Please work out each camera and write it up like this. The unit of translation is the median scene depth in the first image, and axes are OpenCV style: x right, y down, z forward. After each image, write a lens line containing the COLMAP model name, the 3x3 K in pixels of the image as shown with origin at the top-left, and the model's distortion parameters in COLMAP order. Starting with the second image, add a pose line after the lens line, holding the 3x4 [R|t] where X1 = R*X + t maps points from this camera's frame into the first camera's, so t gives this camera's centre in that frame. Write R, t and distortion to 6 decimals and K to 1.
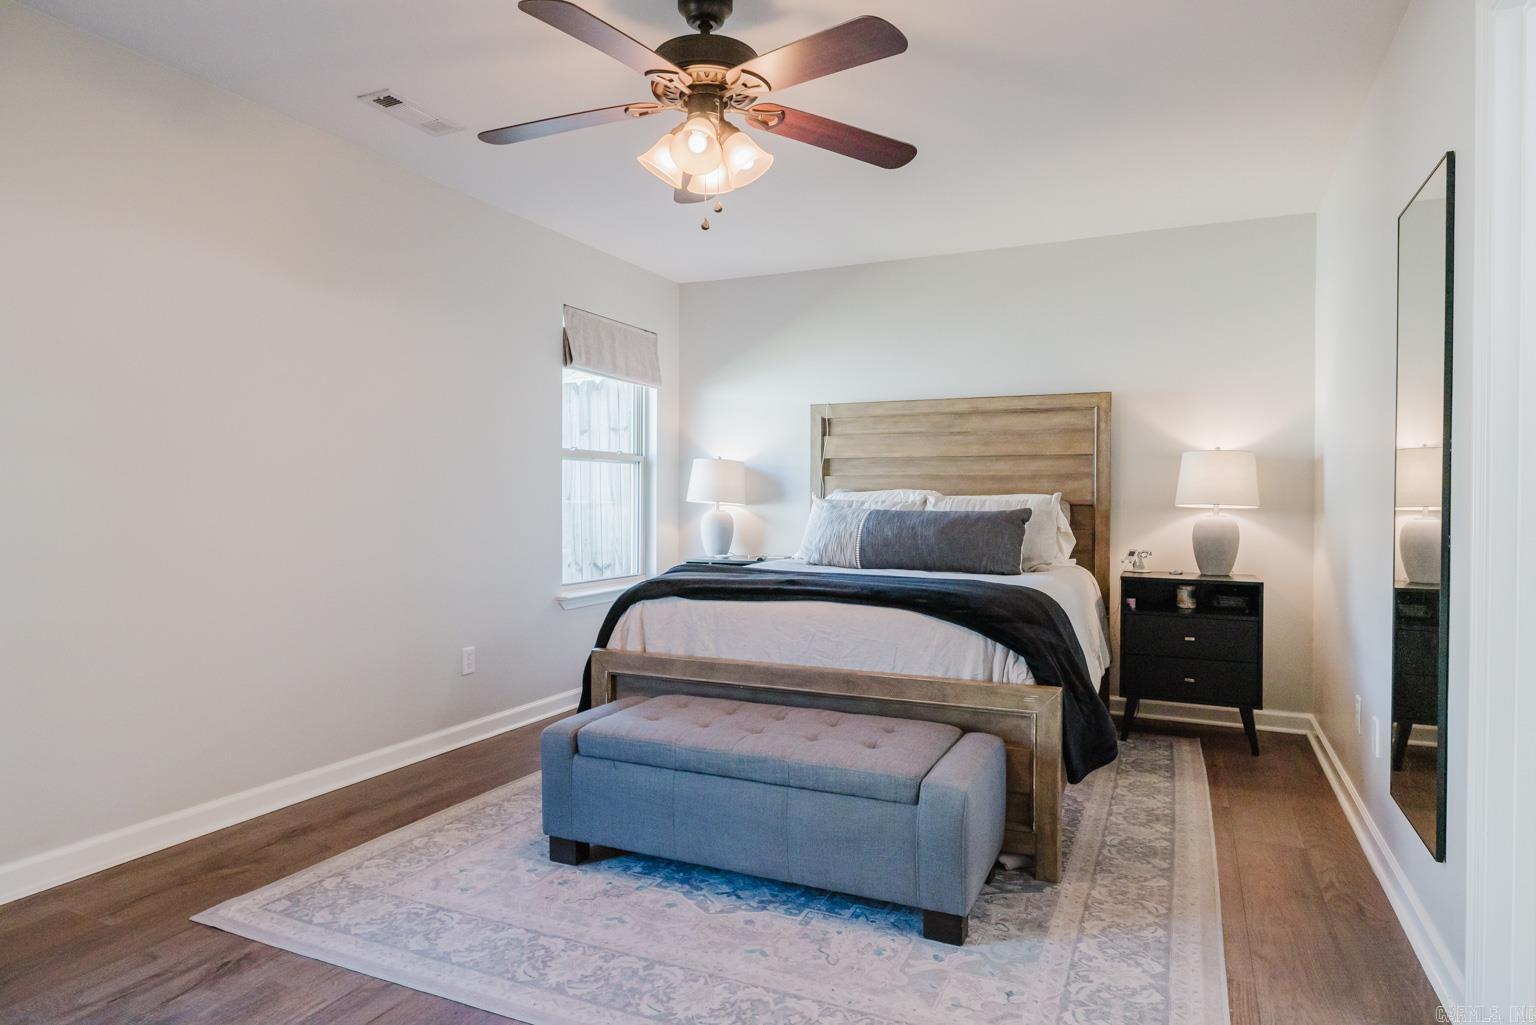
lens RADIAL K [[898.0, 0, 769.5], [0, 898.0, 515.6], [0, 0, 1]] dist [-0.002339, -0.000044]
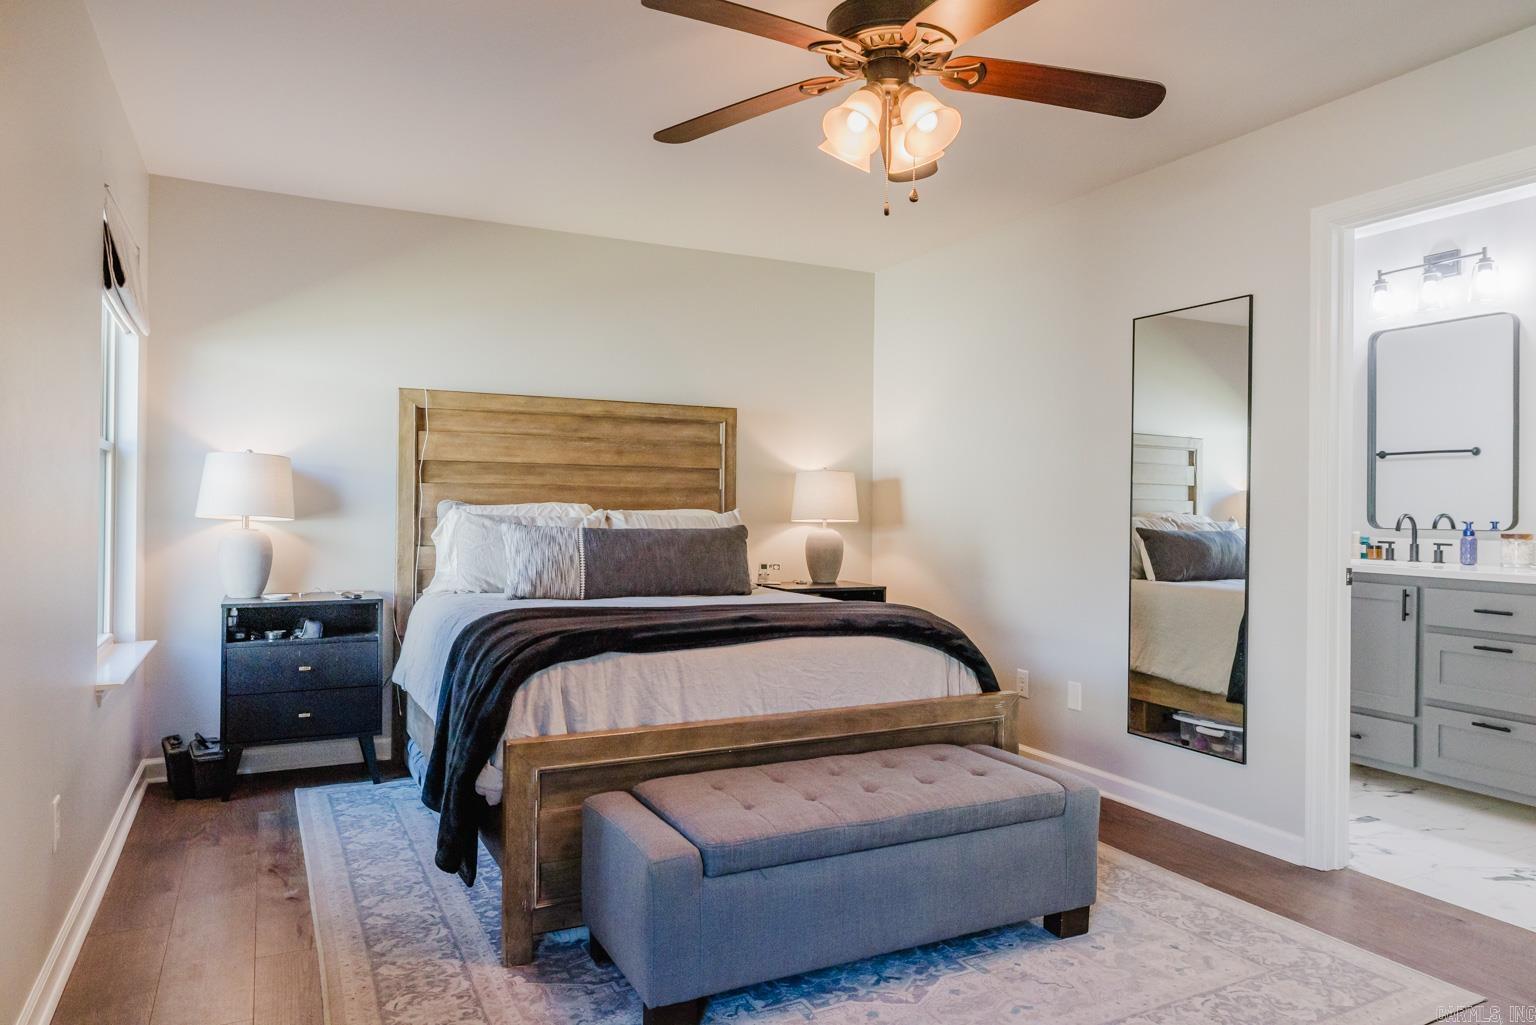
lens RADIAL K [[1002.8, 0, 768.3], [0, 1002.8, 510.2], [0, 0, 1]] dist [-0.007274, -0.000983]
pose [[0.617244, 0.000094, 0.786772, -0.515860], [0.005734, 0.999973, -0.004618, -0.018108], [-0.786751, 0.007362, 0.617226, 0.284260]]
